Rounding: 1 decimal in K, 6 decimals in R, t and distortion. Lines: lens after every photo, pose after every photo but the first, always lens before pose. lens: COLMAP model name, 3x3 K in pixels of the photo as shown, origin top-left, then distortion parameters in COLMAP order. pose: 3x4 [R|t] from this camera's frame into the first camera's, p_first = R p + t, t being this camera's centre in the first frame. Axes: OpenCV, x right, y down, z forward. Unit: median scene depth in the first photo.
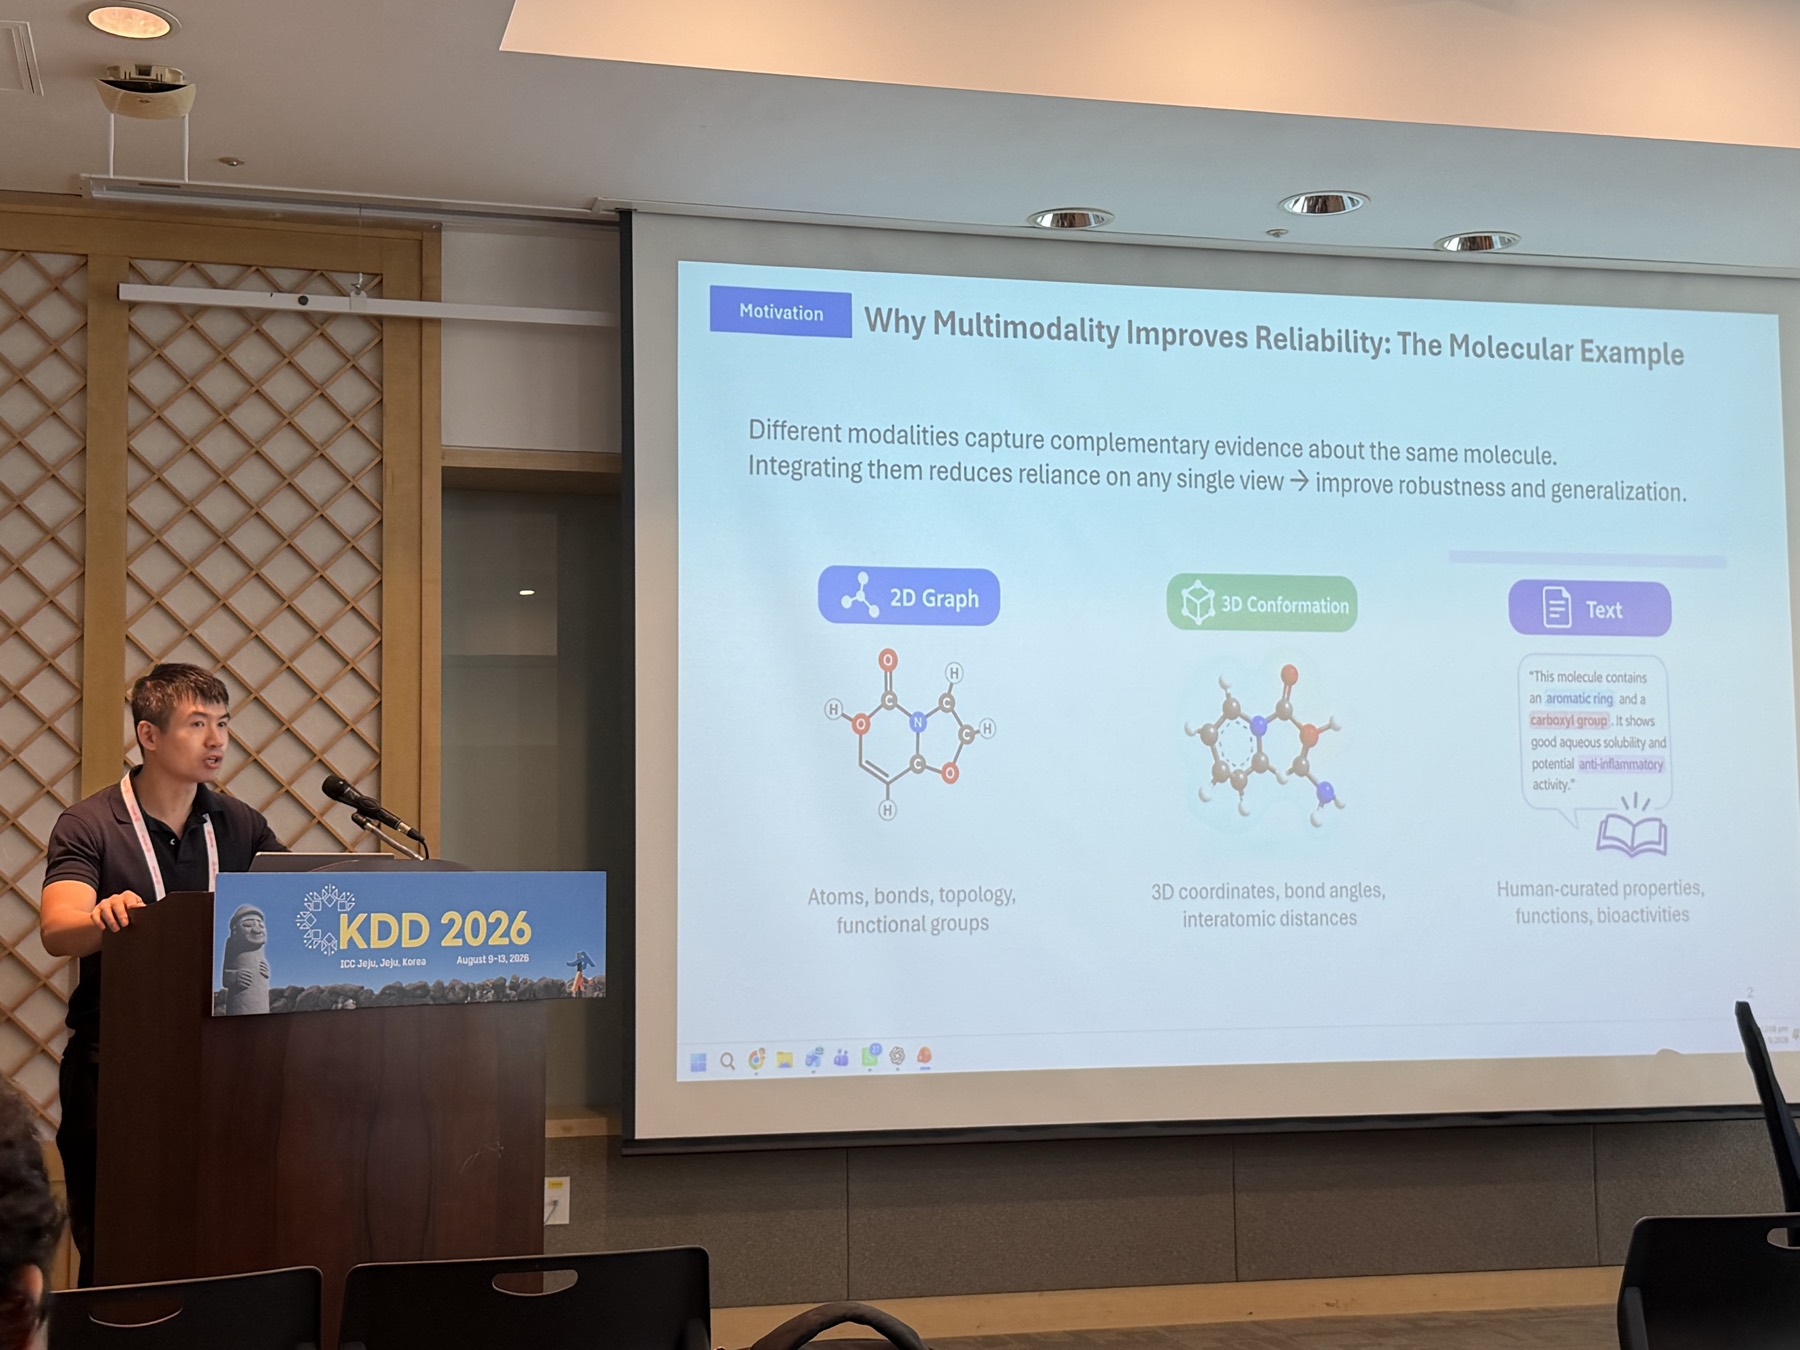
lens RADIAL K [[2486.7, 0, 898.3], [0, 2486.7, 691.5], [0, 0, 1]] dist [0.218082, -0.536573]
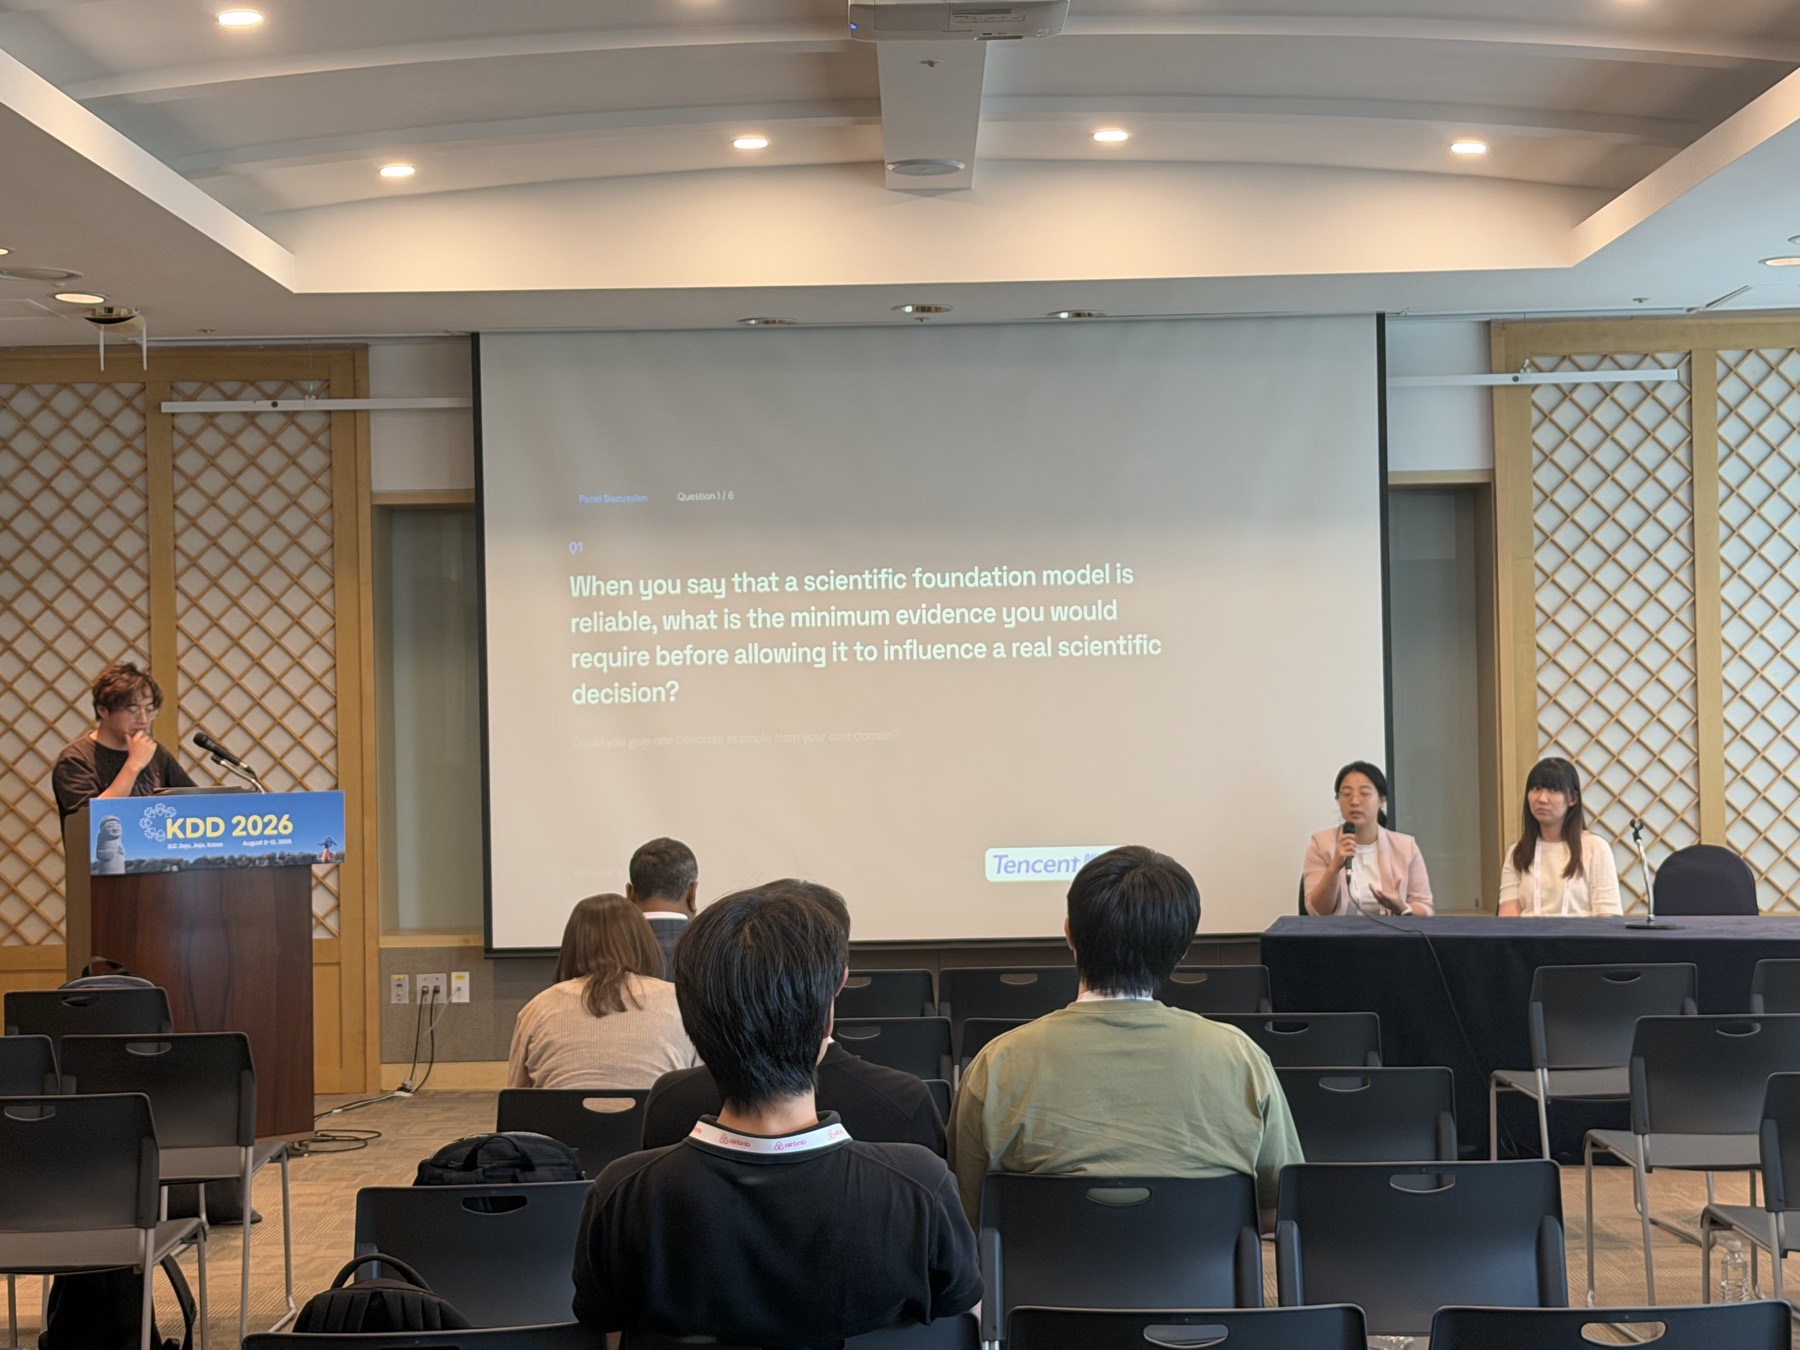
lens RADIAL K [[2946.5, 0, 900.0], [0, 2946.5, 675.0], [0, 0, 1]] dist [0.149137, -0.036951]
pose [[0.962163, -0.011565, -0.272229, 0.827634], [0.032387, 0.996870, 0.072116, -0.144981], [0.270543, -0.078204, 0.959526, -0.861375]]
